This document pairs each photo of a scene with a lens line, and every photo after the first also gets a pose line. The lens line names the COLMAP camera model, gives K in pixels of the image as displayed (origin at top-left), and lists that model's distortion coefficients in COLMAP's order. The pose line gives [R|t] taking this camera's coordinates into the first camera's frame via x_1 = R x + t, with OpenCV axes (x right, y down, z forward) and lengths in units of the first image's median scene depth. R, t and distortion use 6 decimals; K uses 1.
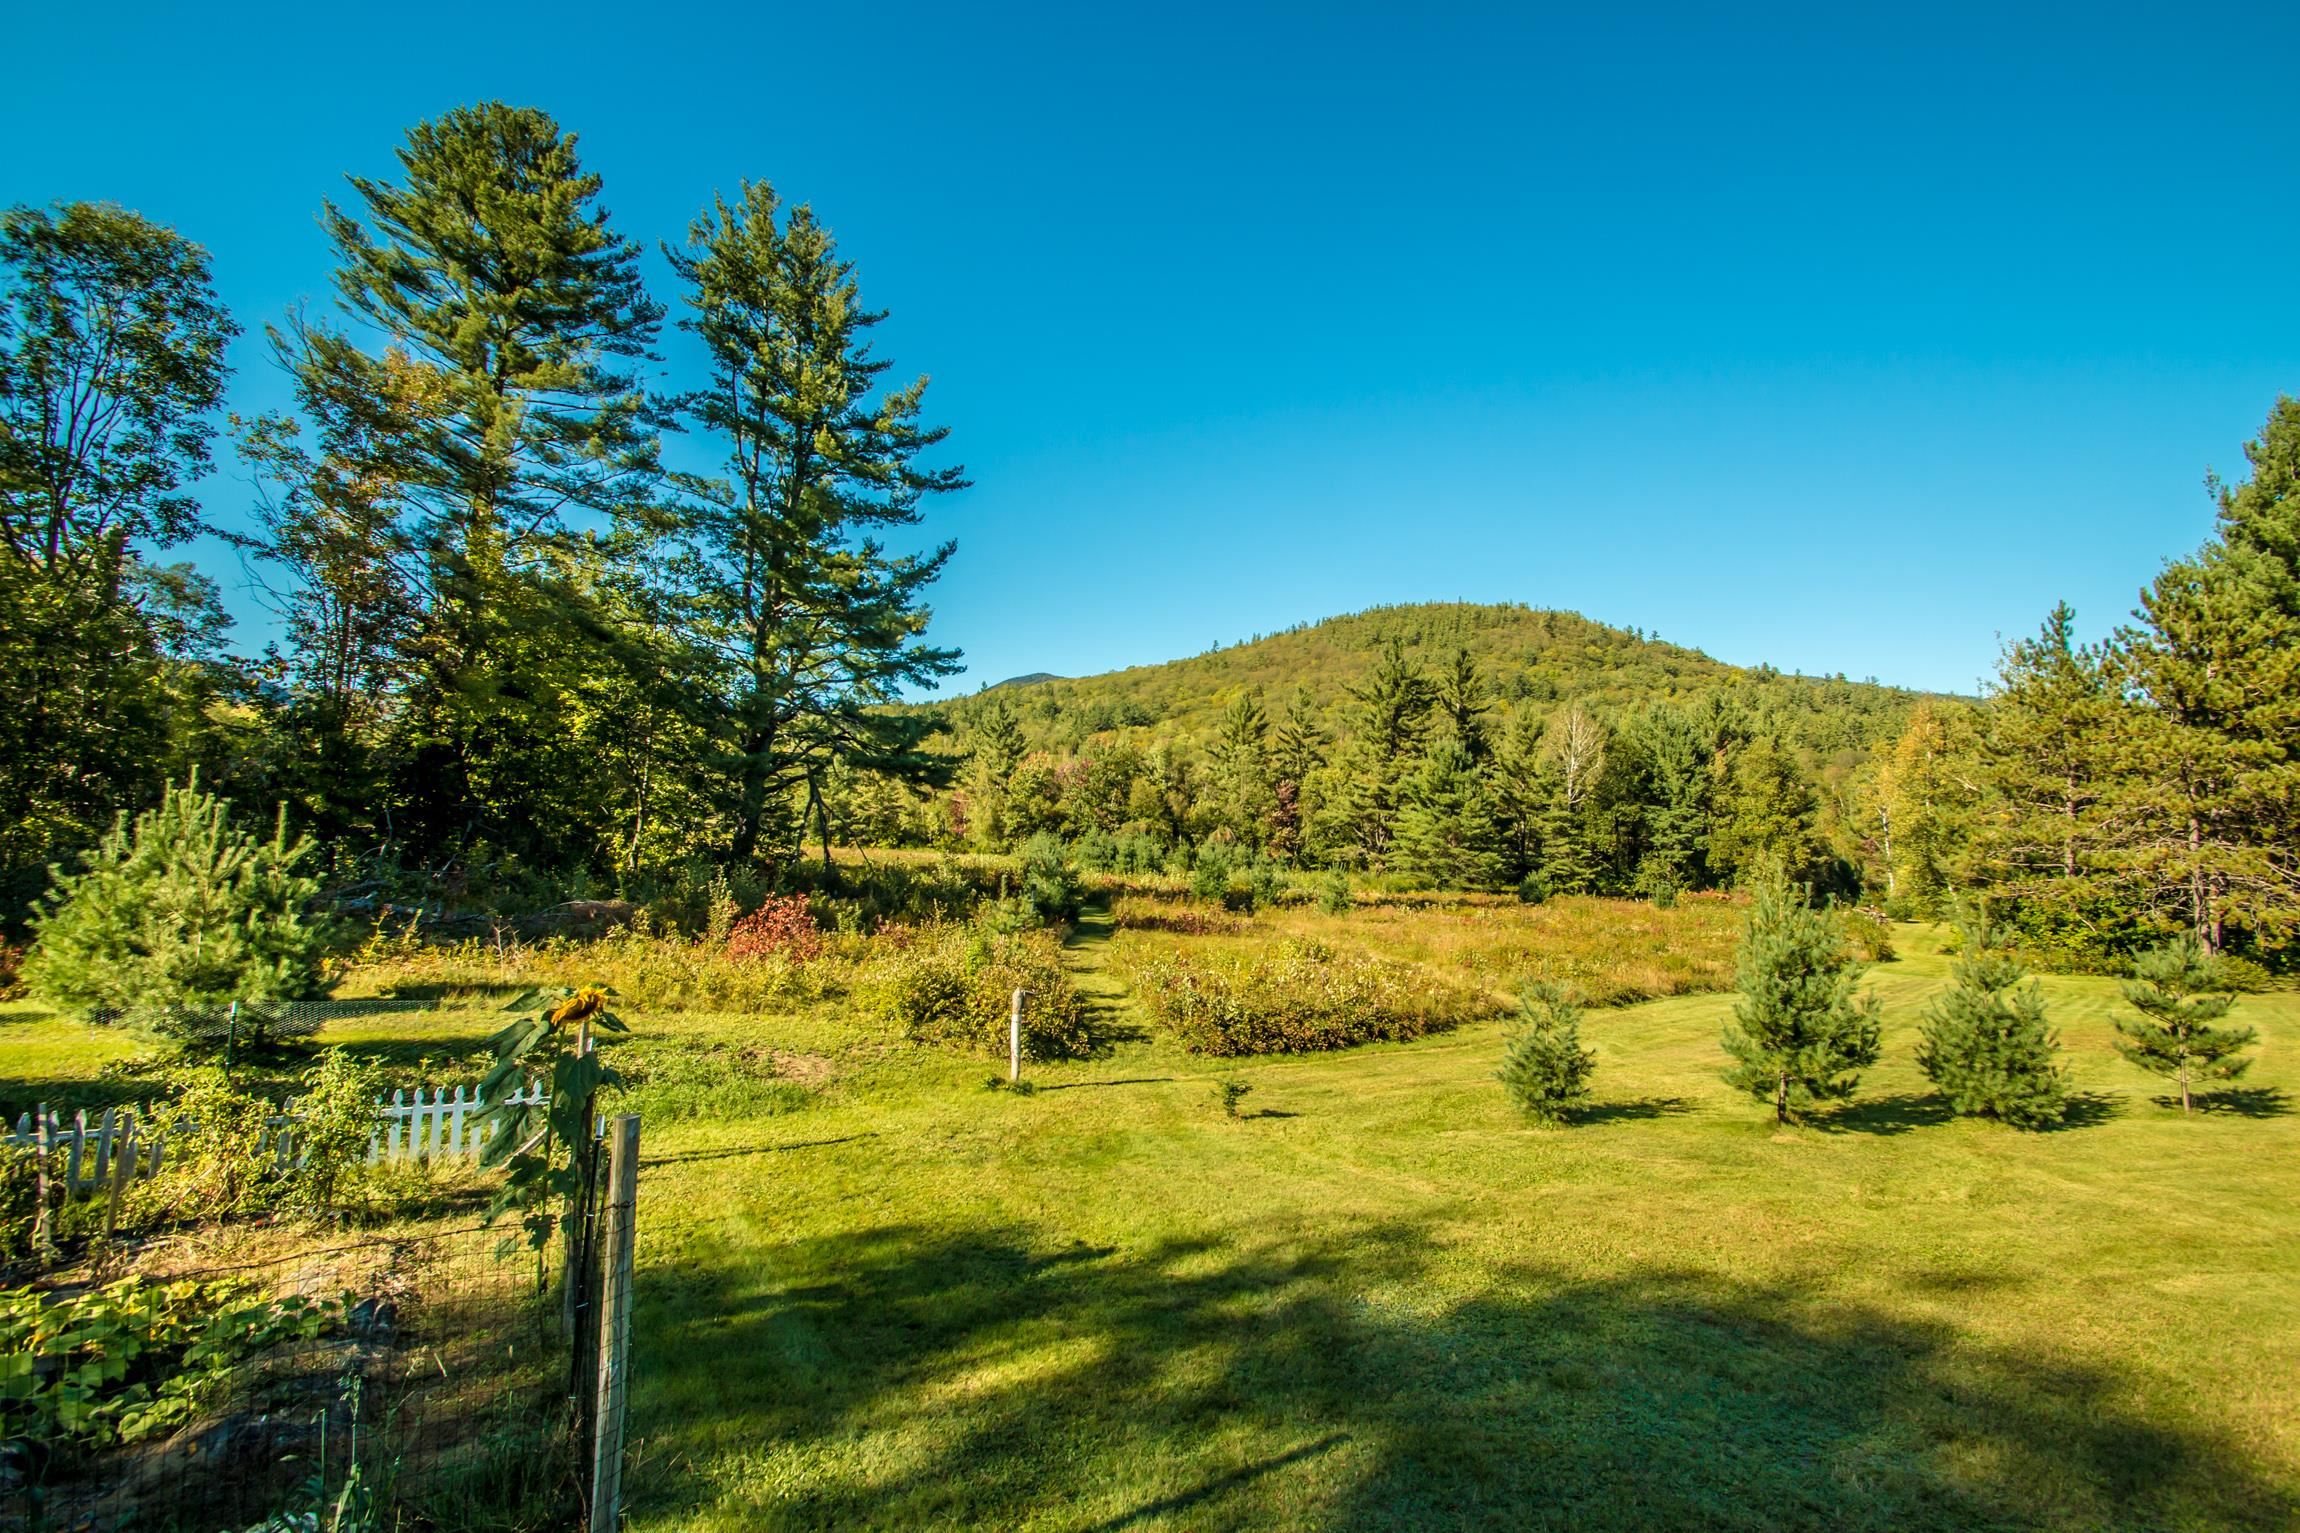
lens RADIAL K [[1076.6, 0, 1187.2], [0, 1076.6, 742.2], [0, 0, 1]] dist [0.012671, -0.016971]
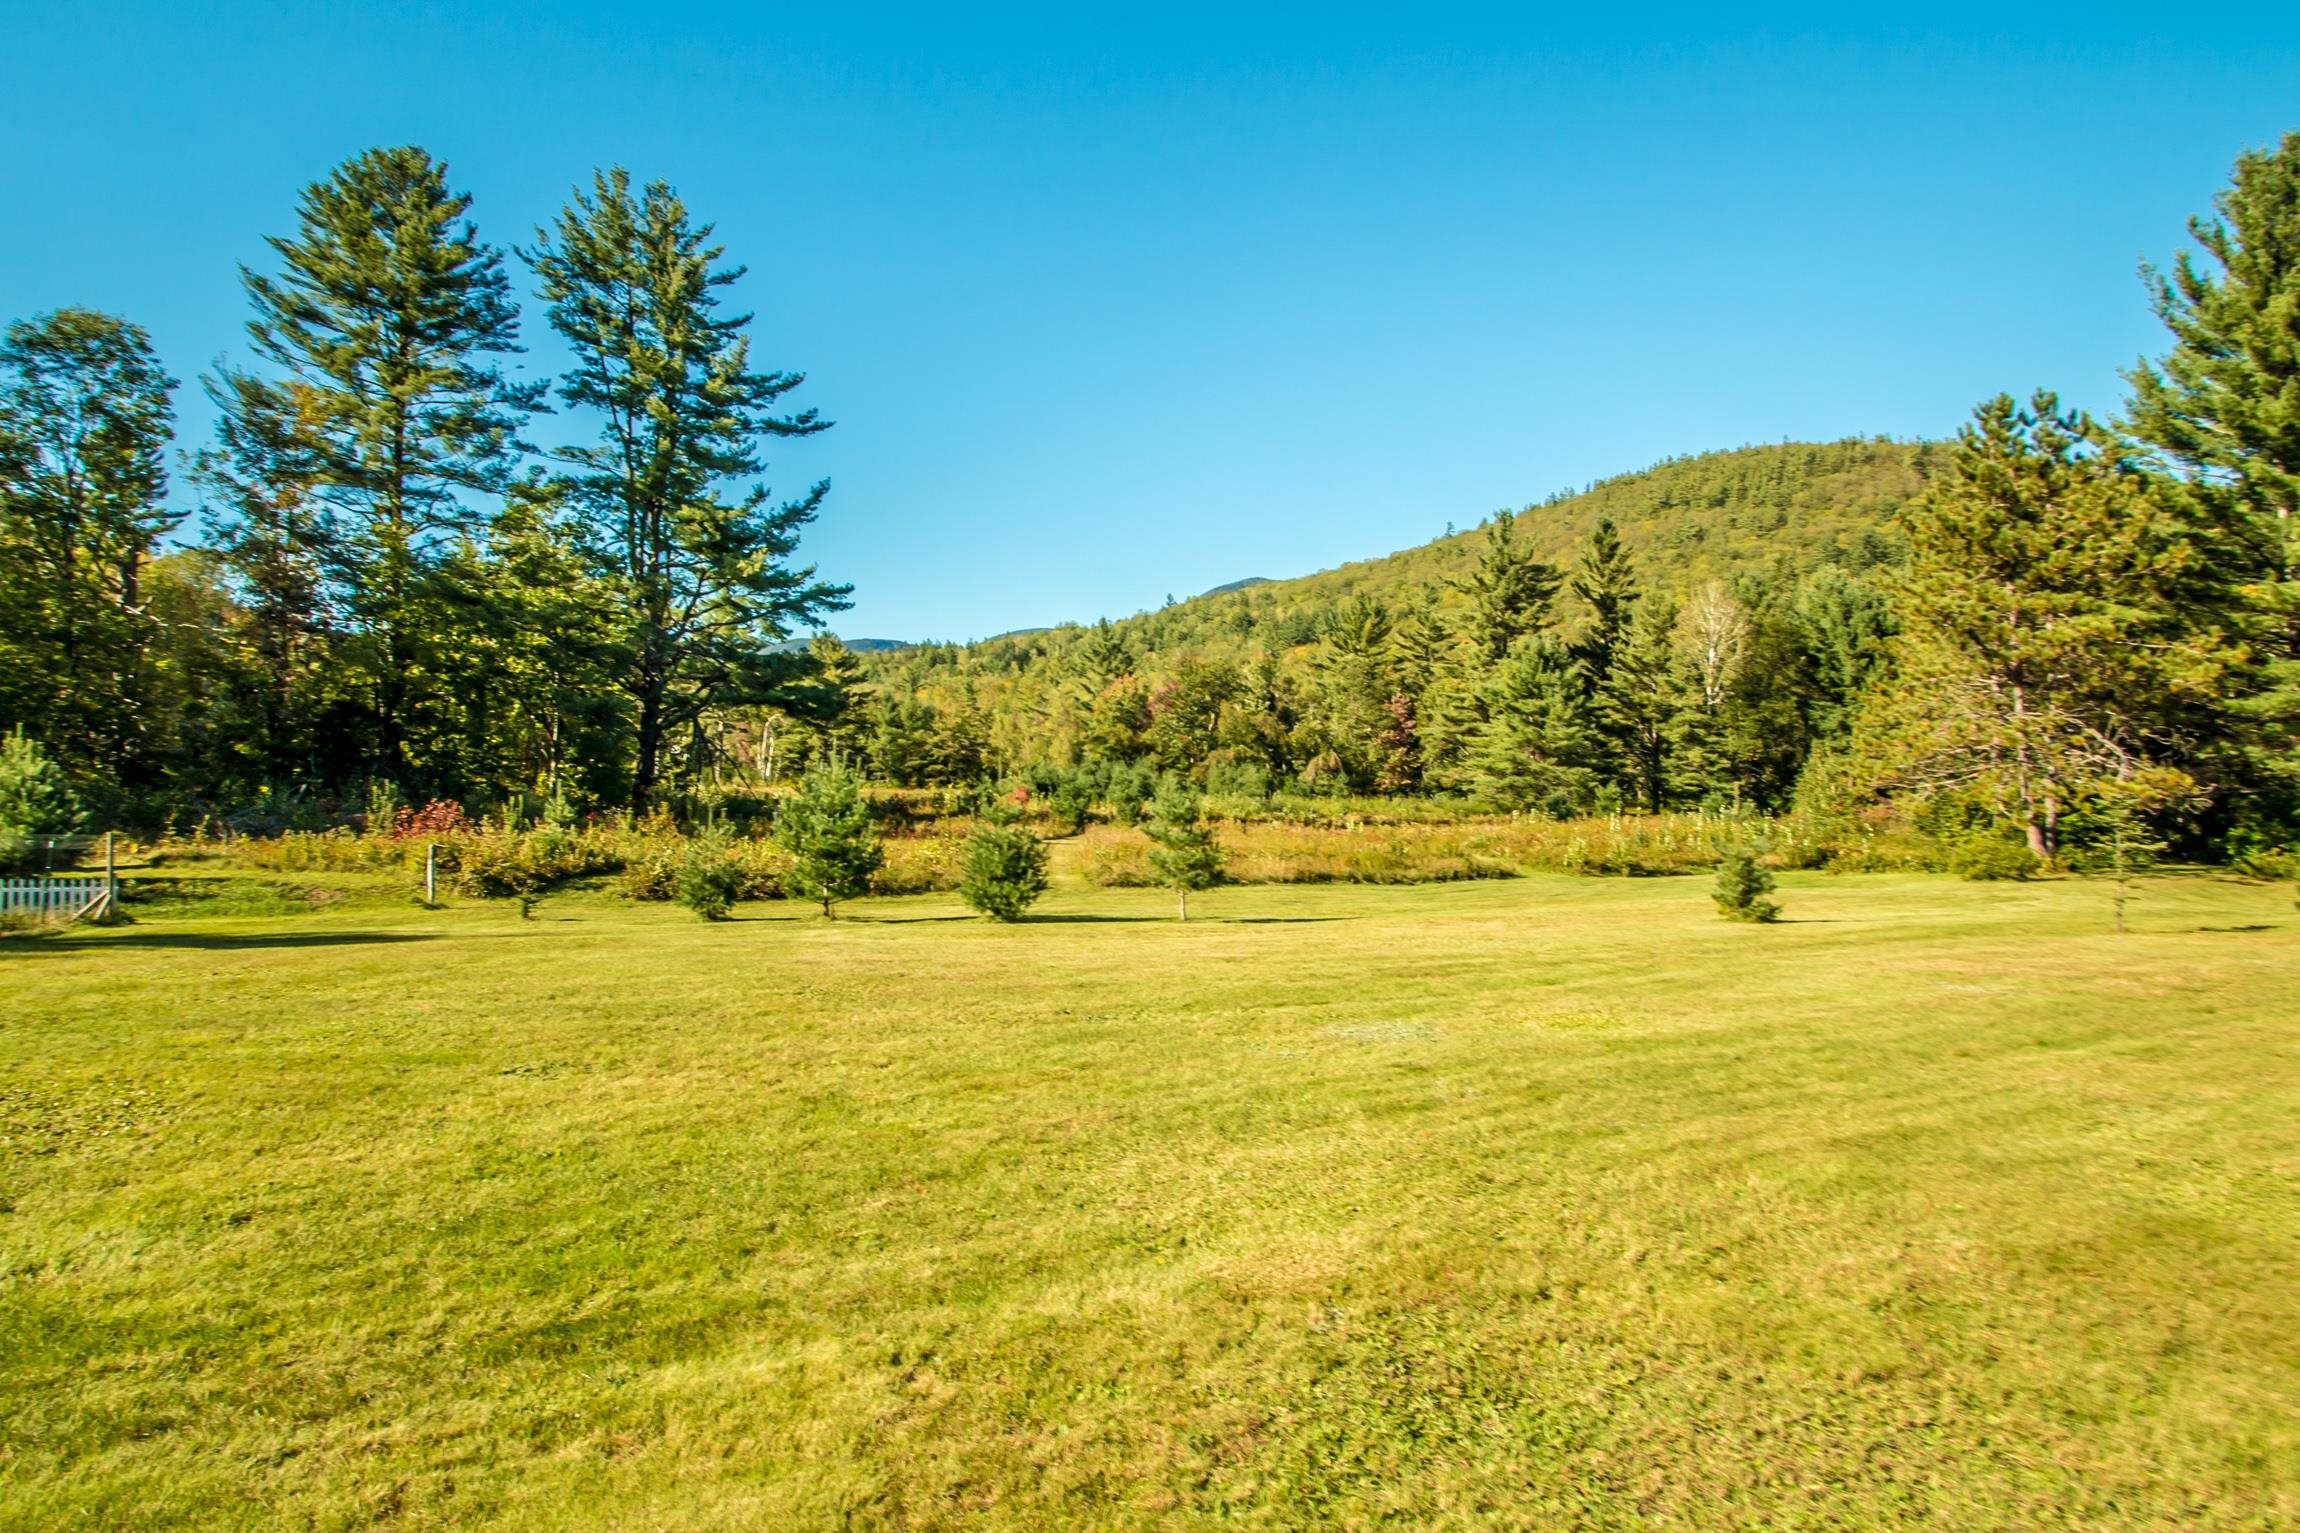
lens RADIAL K [[1316.7, 0, 1110.3], [0, 1316.7, 704.5], [0, 0, 1]] dist [0.012890, -0.001452]
pose [[0.965527, -0.049605, -0.255531, 0.375451], [0.058009, 0.997992, 0.025453, 0.012216], [0.253755, -0.039399, 0.966466, -0.166234]]
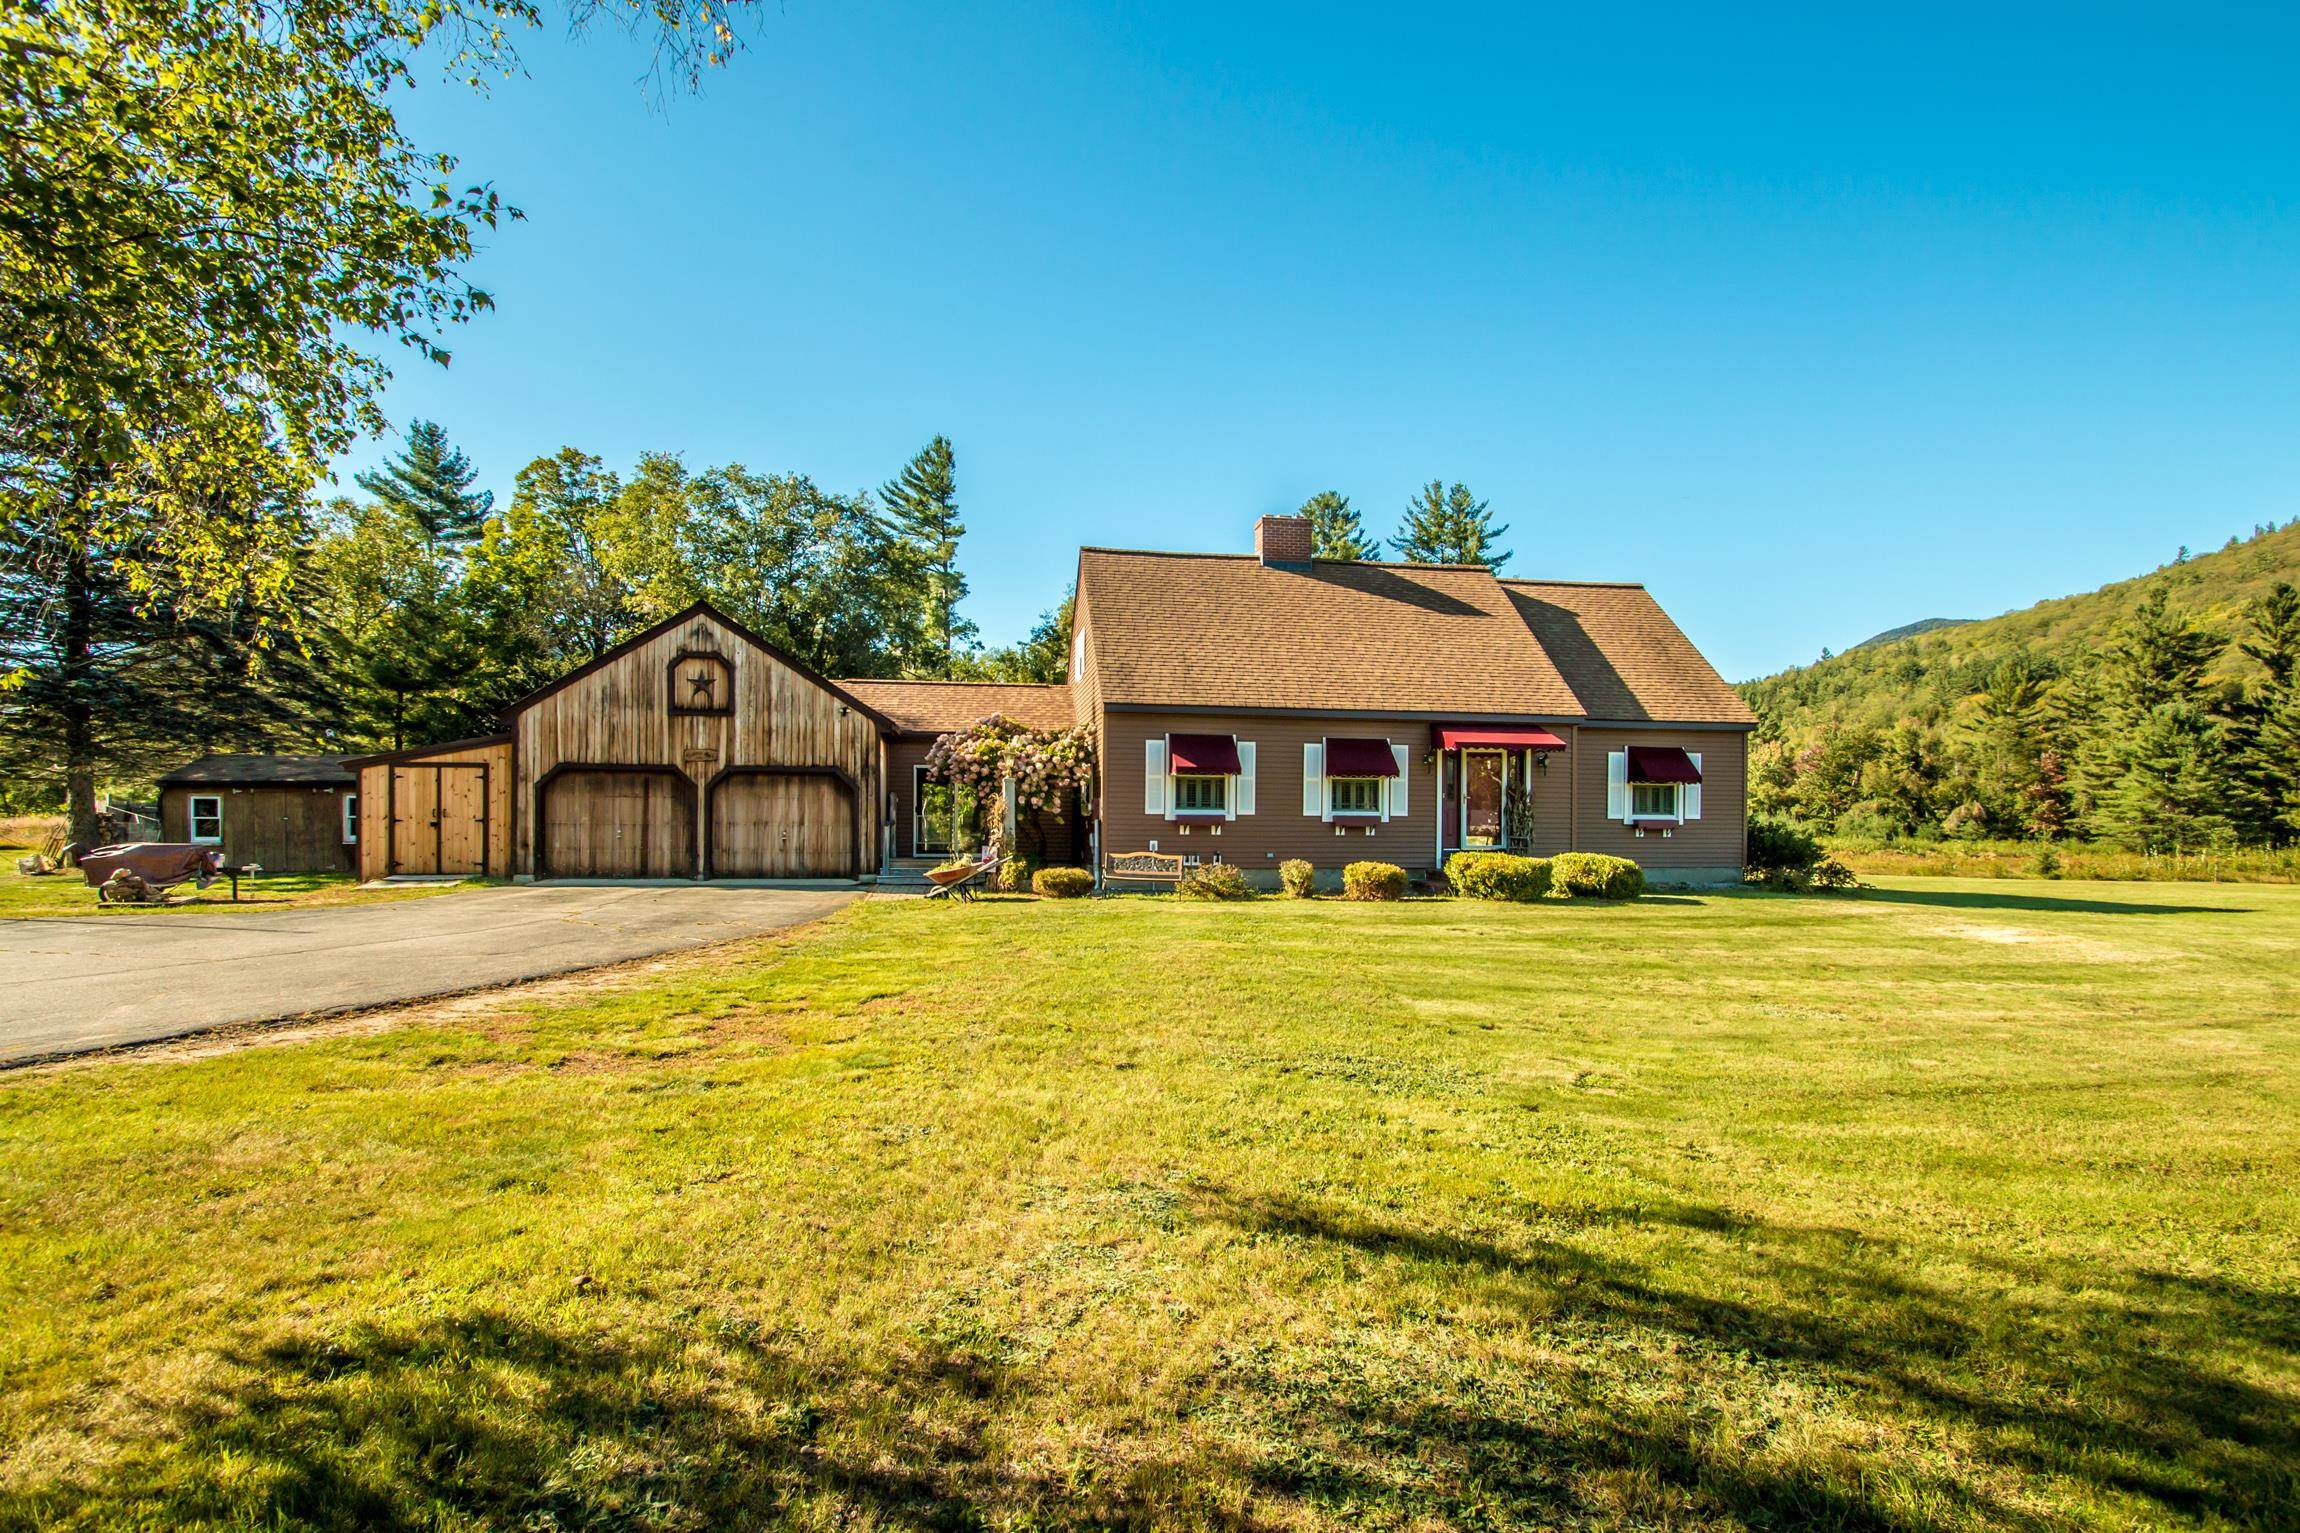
lens RADIAL K [[1121.4, 0, 1098.3], [0, 1121.4, 830.5], [0, 0, 1]] dist [-0.000861, -0.015071]
pose [[0.700310, -0.032636, -0.713093, 0.555737], [0.090938, 0.994894, 0.043774, -0.039568], [0.708023, -0.095503, 0.699702, -0.827409]]
